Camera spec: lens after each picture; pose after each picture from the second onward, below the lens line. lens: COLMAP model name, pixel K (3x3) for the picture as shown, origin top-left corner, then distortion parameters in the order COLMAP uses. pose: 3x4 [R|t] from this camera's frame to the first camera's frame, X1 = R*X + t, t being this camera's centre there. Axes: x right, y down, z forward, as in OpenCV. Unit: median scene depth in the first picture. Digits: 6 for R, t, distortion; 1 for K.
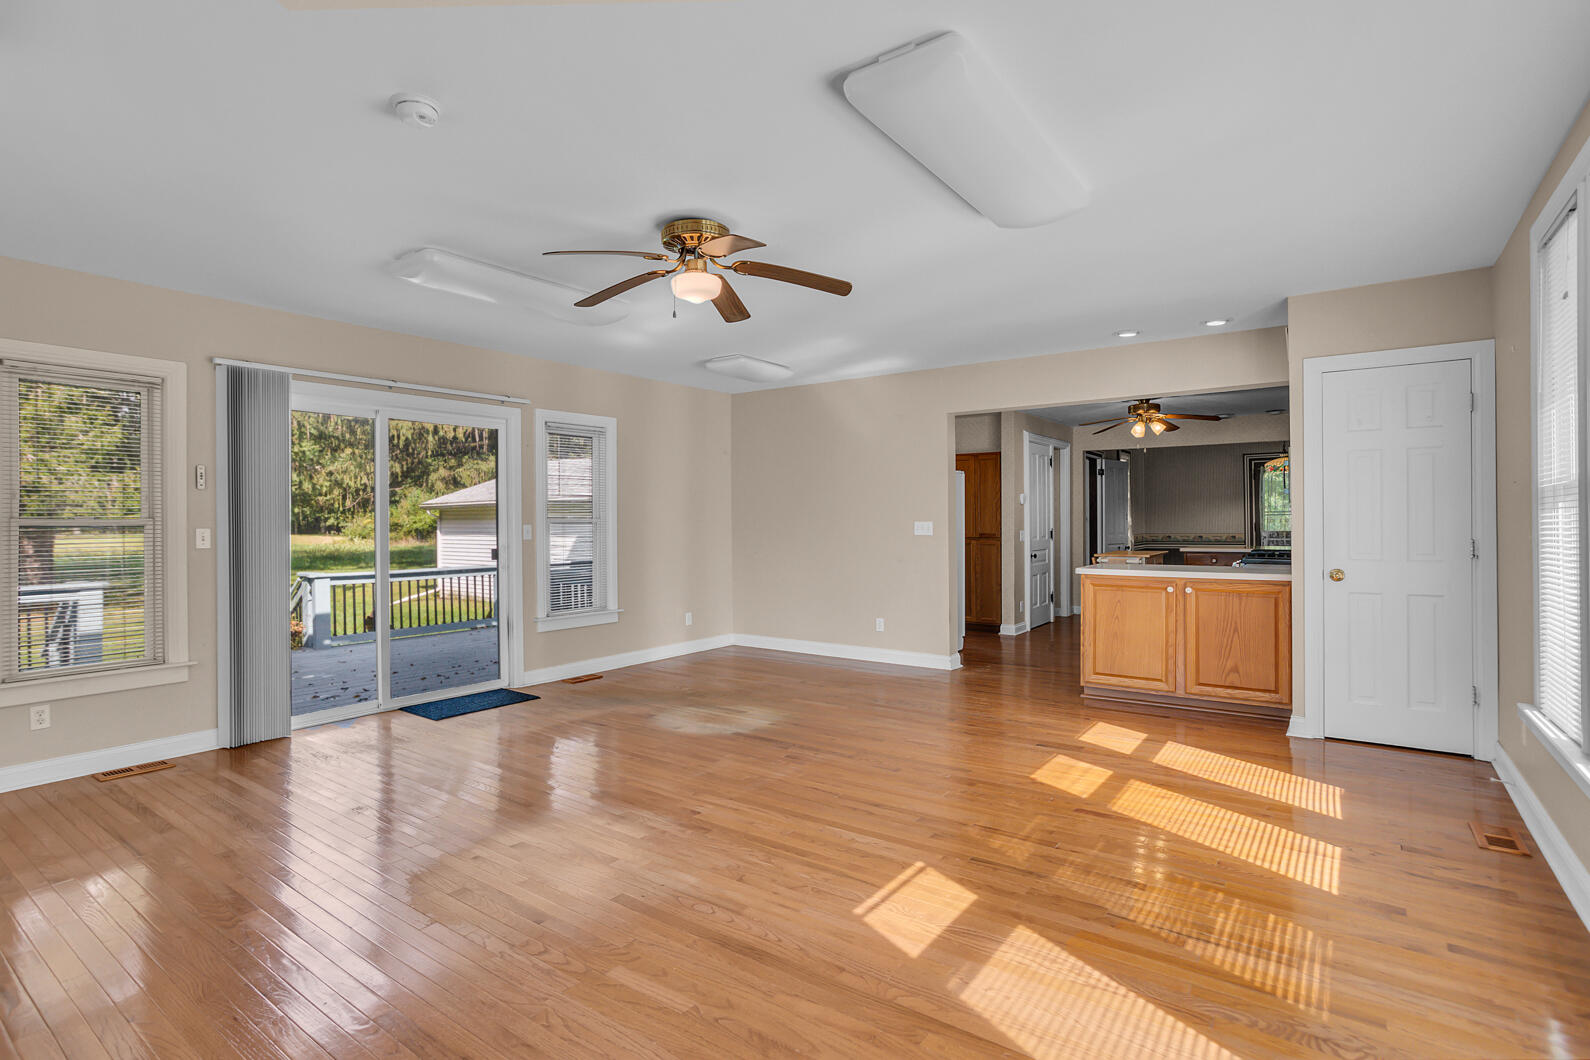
lens RADIAL K [[759.1, 0, 806.8], [0, 759.1, 526.4], [0, 0, 1]] dist [-0.024807, 0.006354]
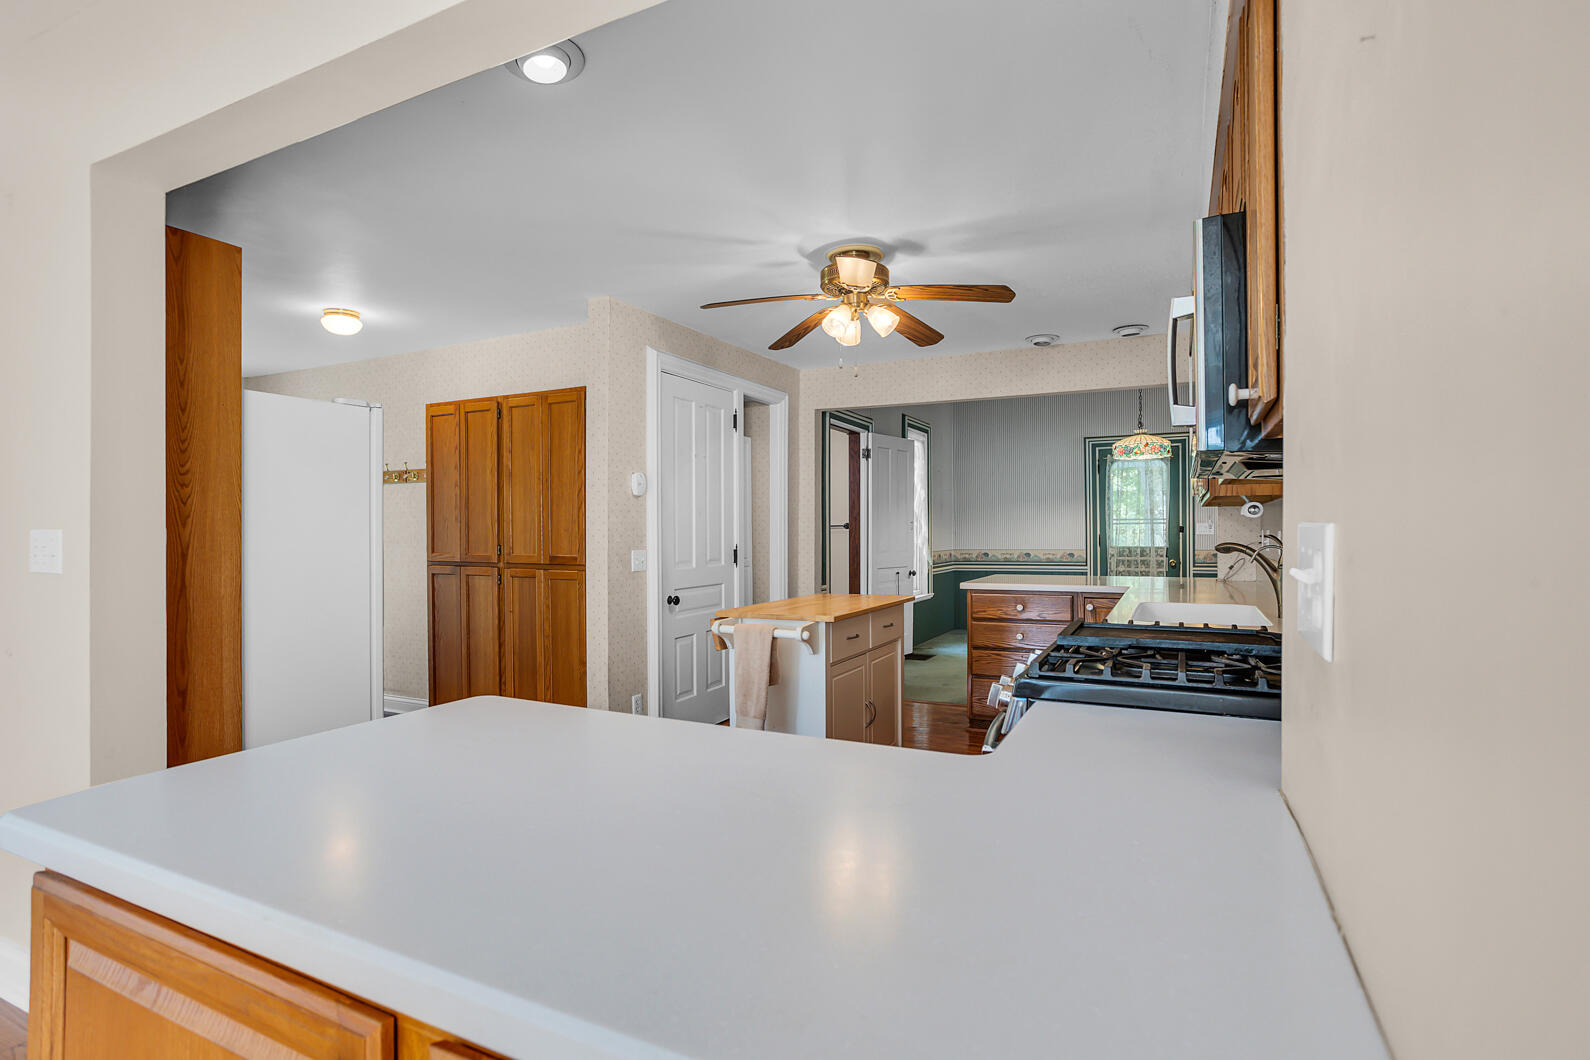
lens RADIAL K [[759.1, 0, 787.5], [0, 759.1, 537.4], [0, 0, 1]] dist [-0.024807, 0.006354]
pose [[0.990932, -0.004624, 0.134286, 0.262063], [0.005424, 0.999970, -0.005596, 0.000936], [-0.134256, 0.006274, 0.990927, 0.423178]]
